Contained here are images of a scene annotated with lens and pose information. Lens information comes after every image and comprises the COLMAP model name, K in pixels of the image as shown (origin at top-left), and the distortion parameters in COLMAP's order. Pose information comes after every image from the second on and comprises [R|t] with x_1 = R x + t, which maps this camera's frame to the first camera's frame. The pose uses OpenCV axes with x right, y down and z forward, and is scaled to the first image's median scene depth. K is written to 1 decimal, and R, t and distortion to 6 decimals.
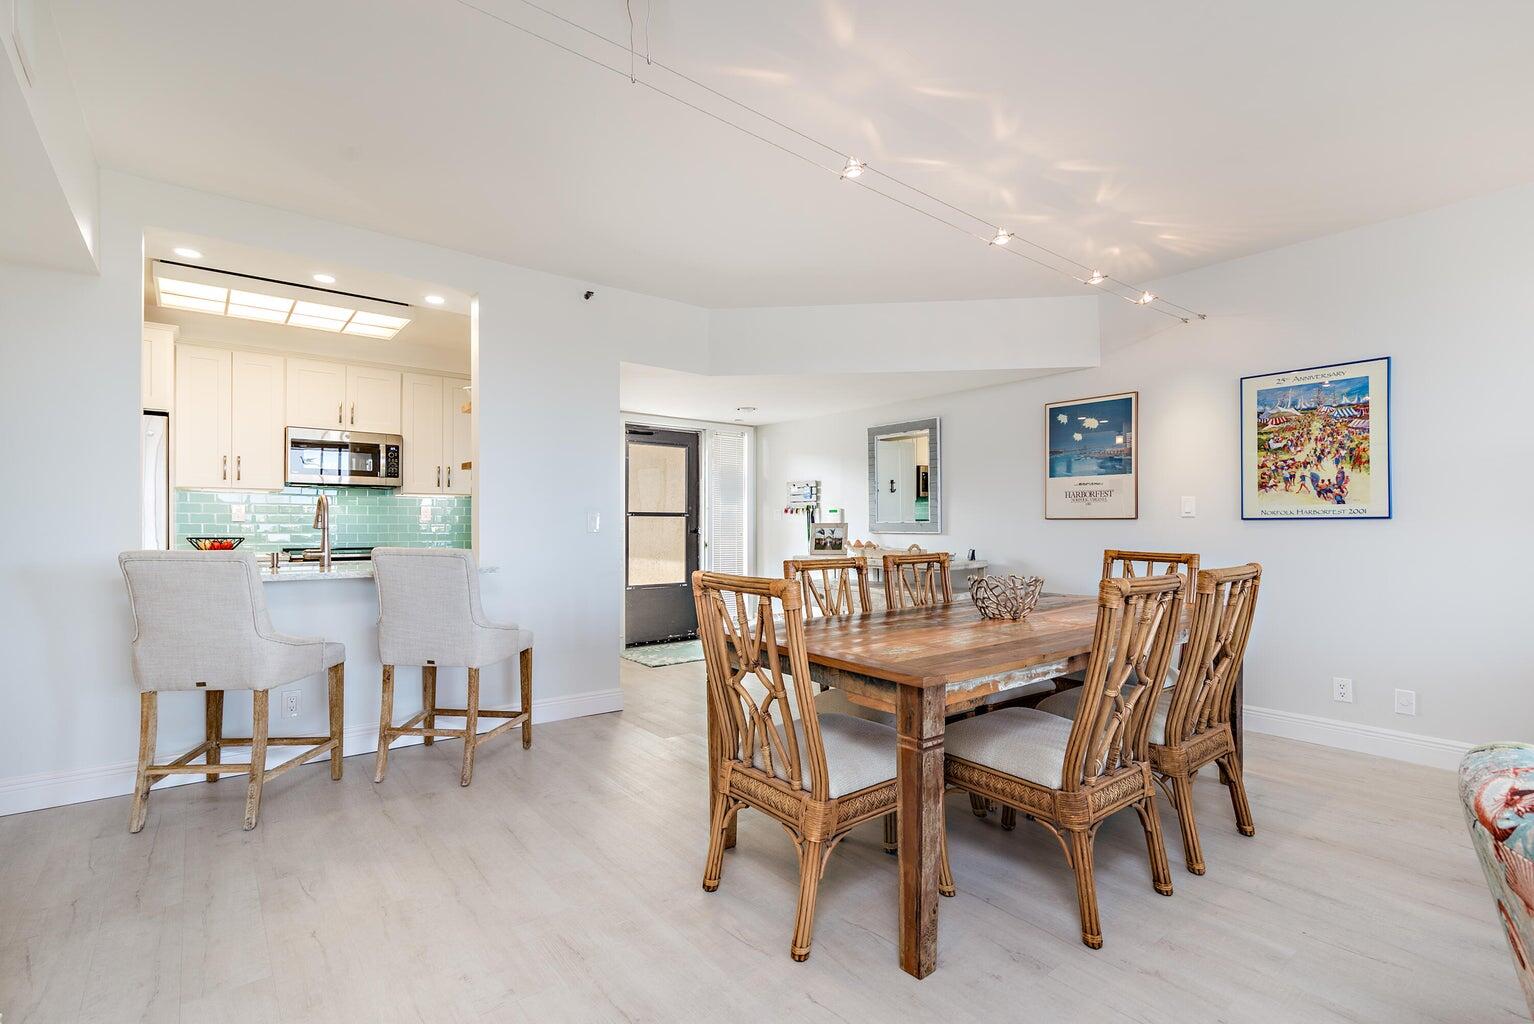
lens RADIAL K [[716.1, 0, 753.9], [0, 716.1, 537.6], [0, 0, 1]] dist [0.004772, -0.001602]
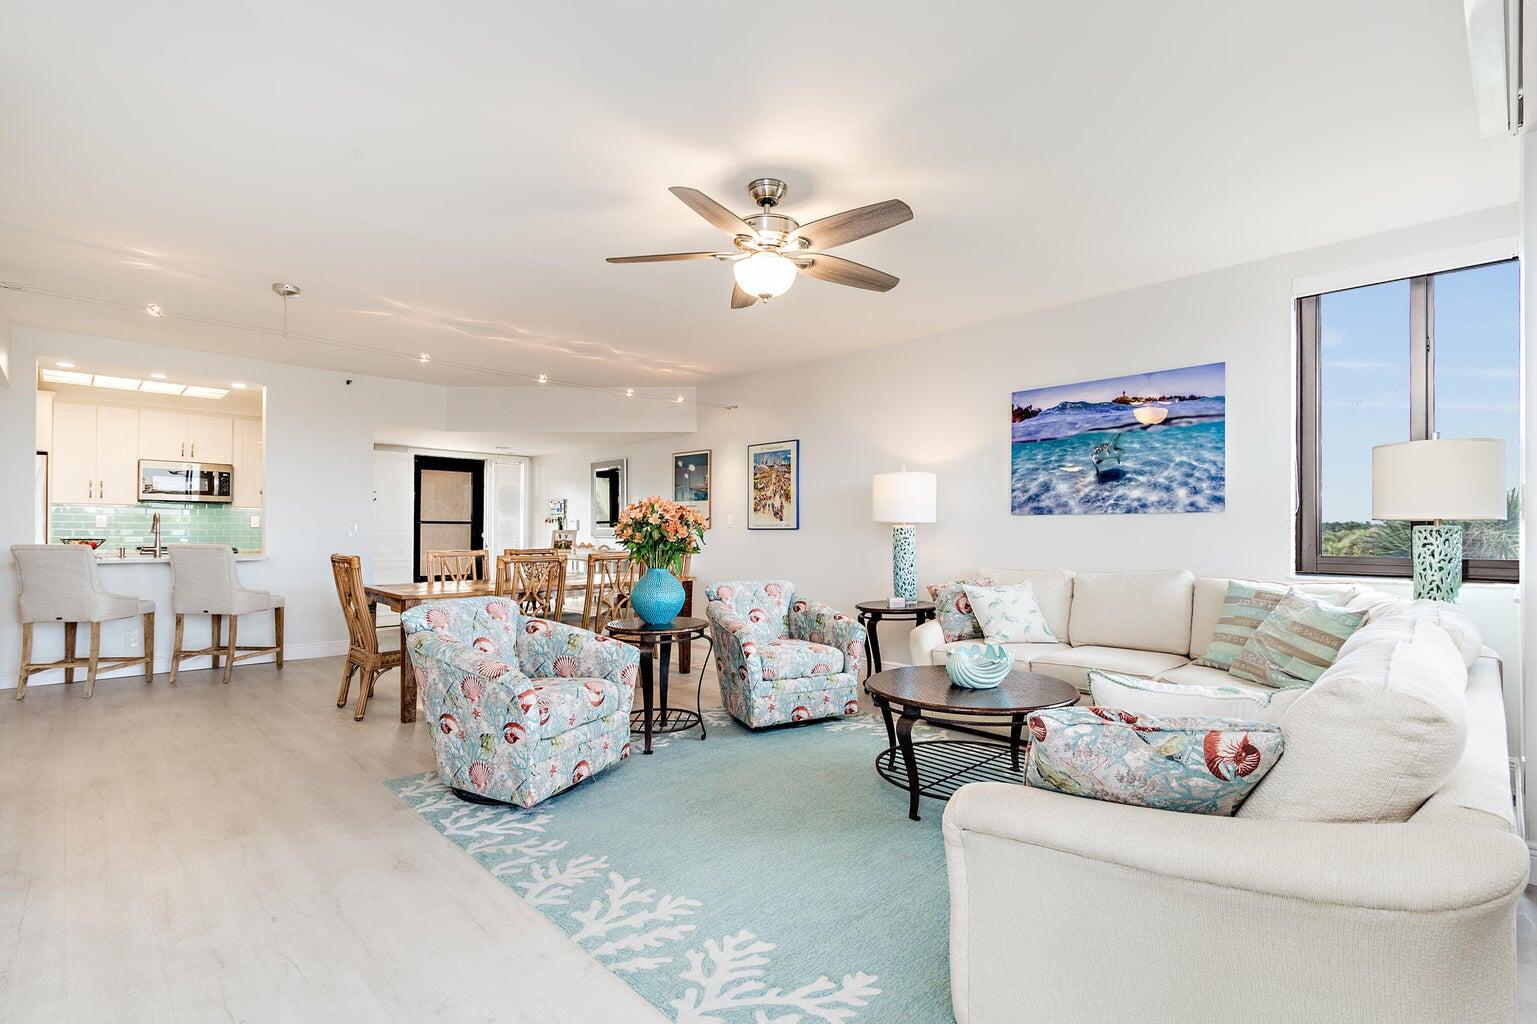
lens RADIAL K [[717.5, 0, 763.8], [0, 717.5, 520.2], [0, 0, 1]] dist [0.004772, -0.001602]
pose [[0.995121, 0.005308, 0.098518, 0.457896], [-0.002285, 0.999524, -0.030780, 0.003275], [-0.098635, 0.030405, 0.994659, -0.554815]]
